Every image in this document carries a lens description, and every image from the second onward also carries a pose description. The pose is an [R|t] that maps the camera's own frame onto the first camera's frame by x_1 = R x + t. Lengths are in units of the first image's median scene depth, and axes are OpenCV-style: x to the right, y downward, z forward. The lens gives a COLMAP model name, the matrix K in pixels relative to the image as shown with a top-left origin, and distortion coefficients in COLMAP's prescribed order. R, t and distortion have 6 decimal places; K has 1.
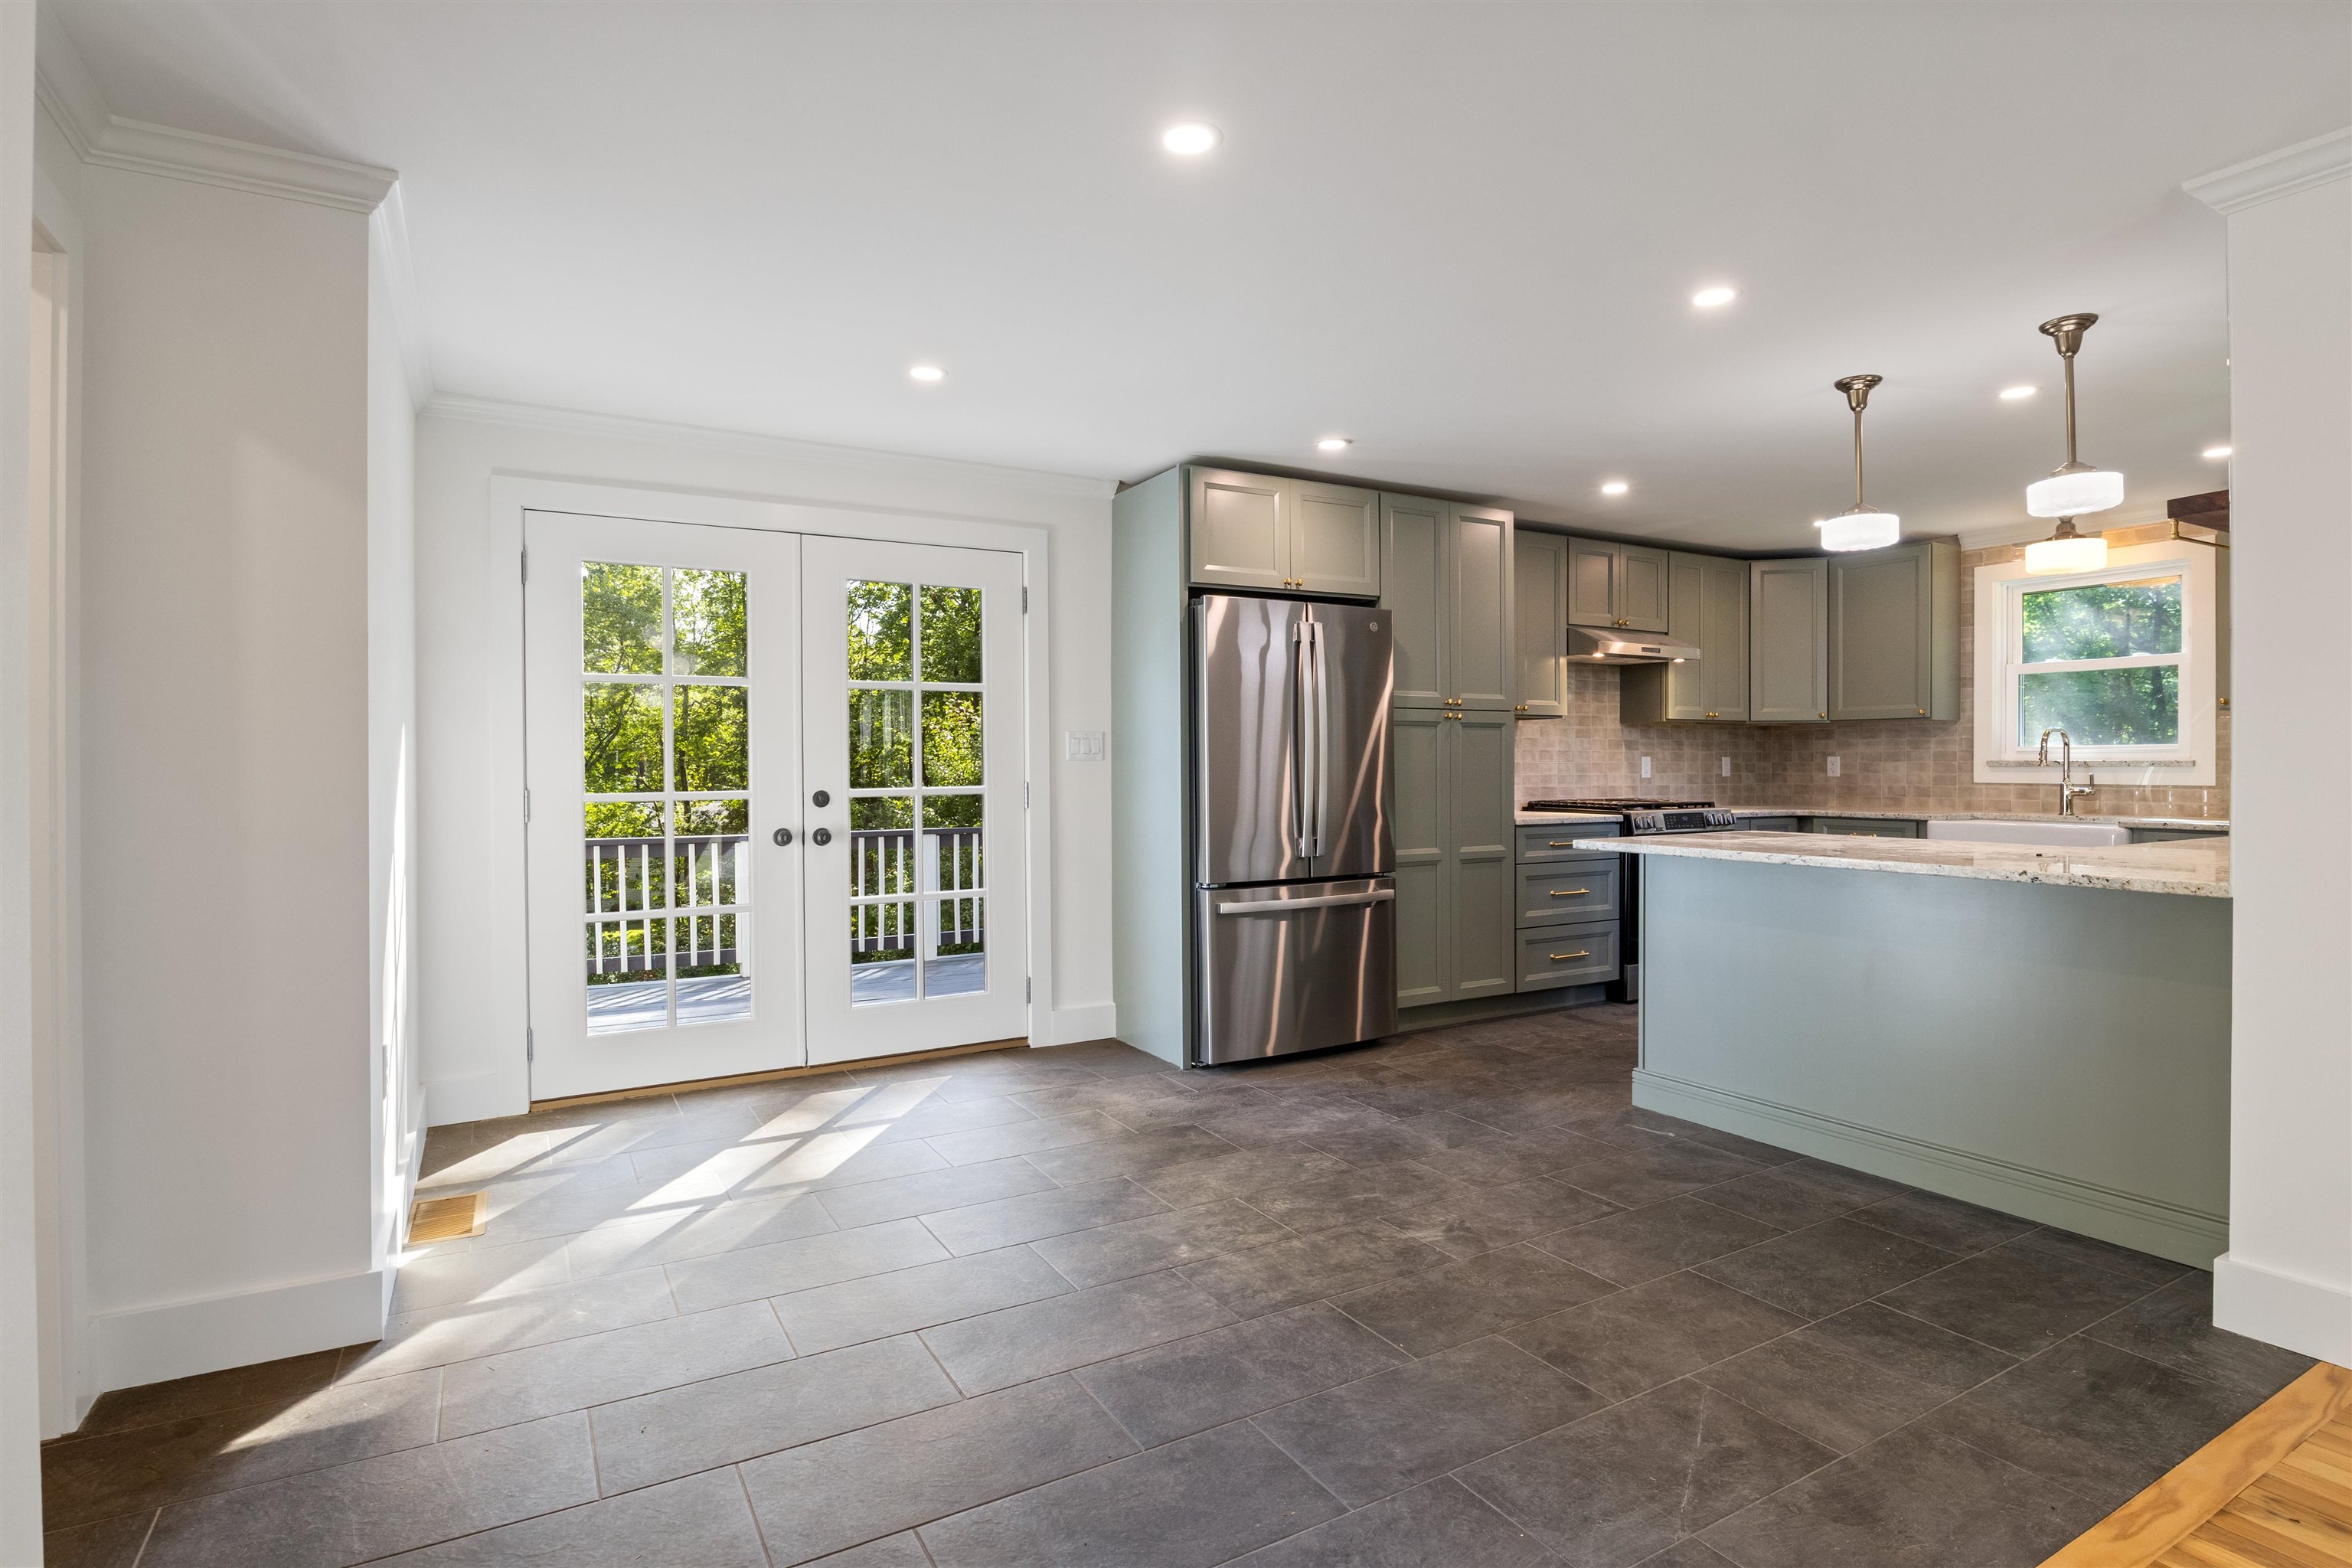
lens RADIAL K [[1175.4, 0, 1173.4], [0, 1175.4, 775.0], [0, 0, 1]] dist [-0.010689, -0.001708]
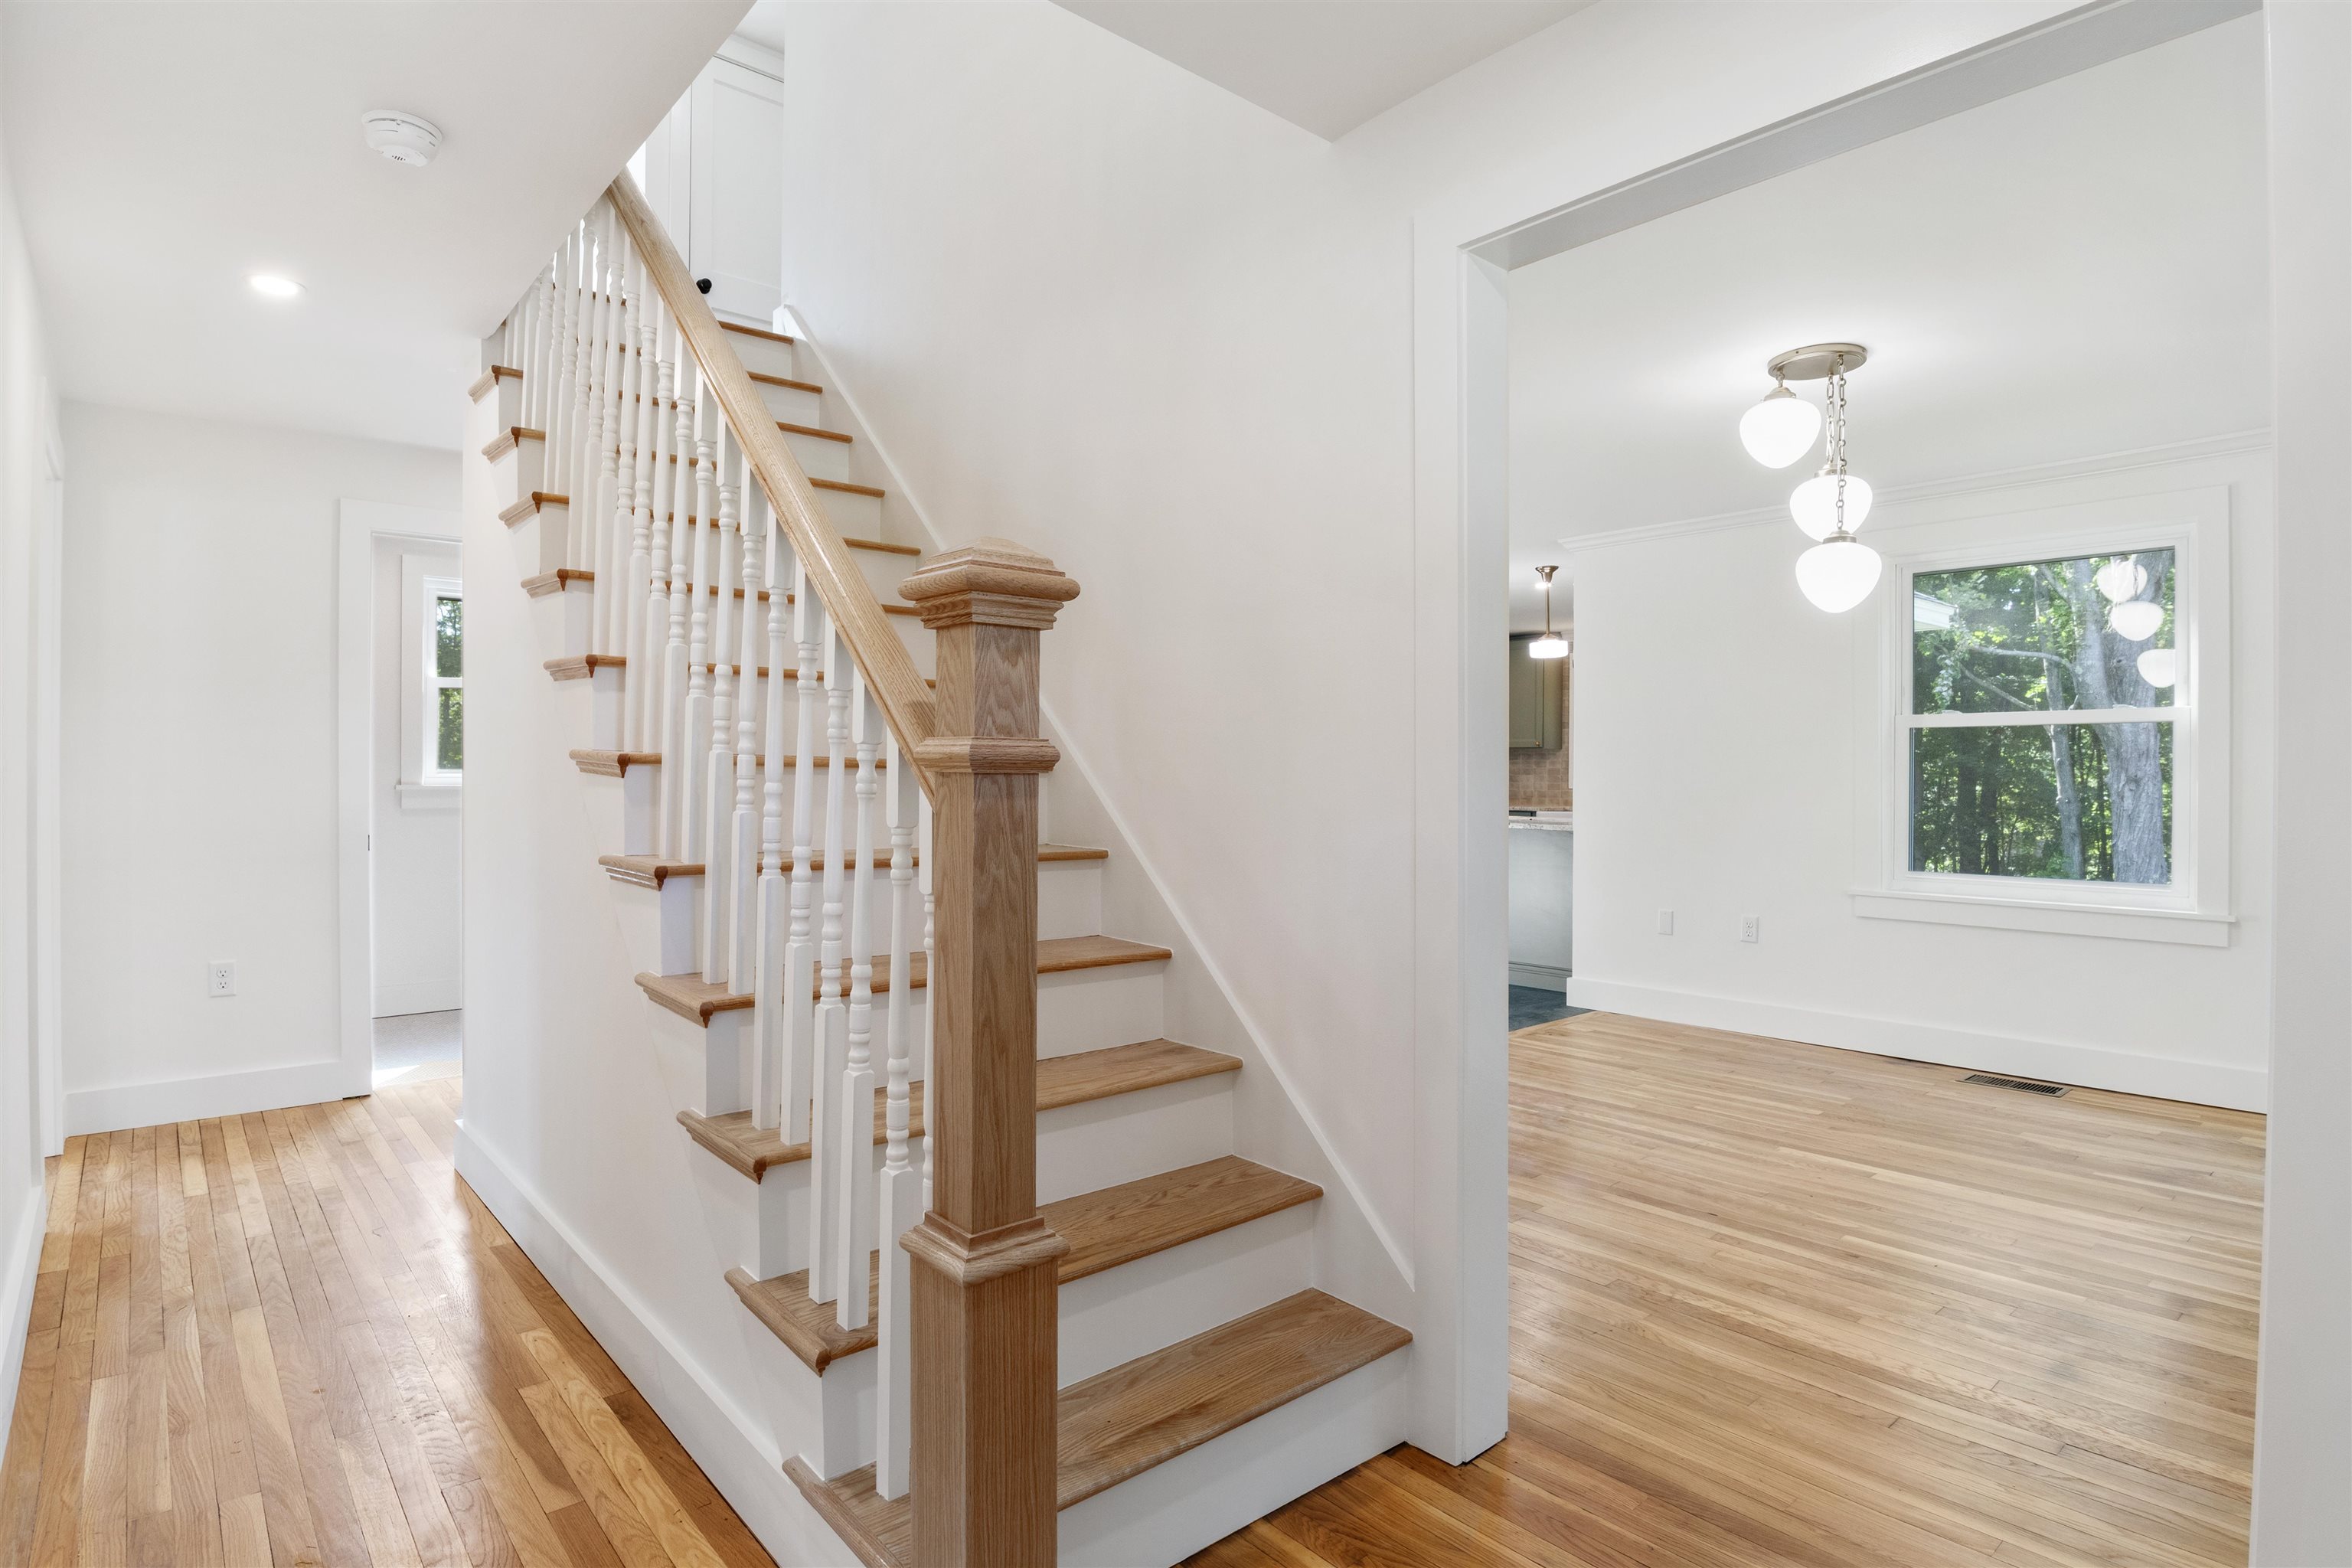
lens RADIAL K [[1215.6, 0, 1176.0], [0, 1215.6, 786.4], [0, 0, 1]] dist [-0.034586, -0.000415]
pose [[0.982097, 0.004207, 0.188327, -0.201088], [-0.004613, 0.999988, 0.001715, 0.005000], [-0.188317, -0.002553, 0.982105, -0.676393]]
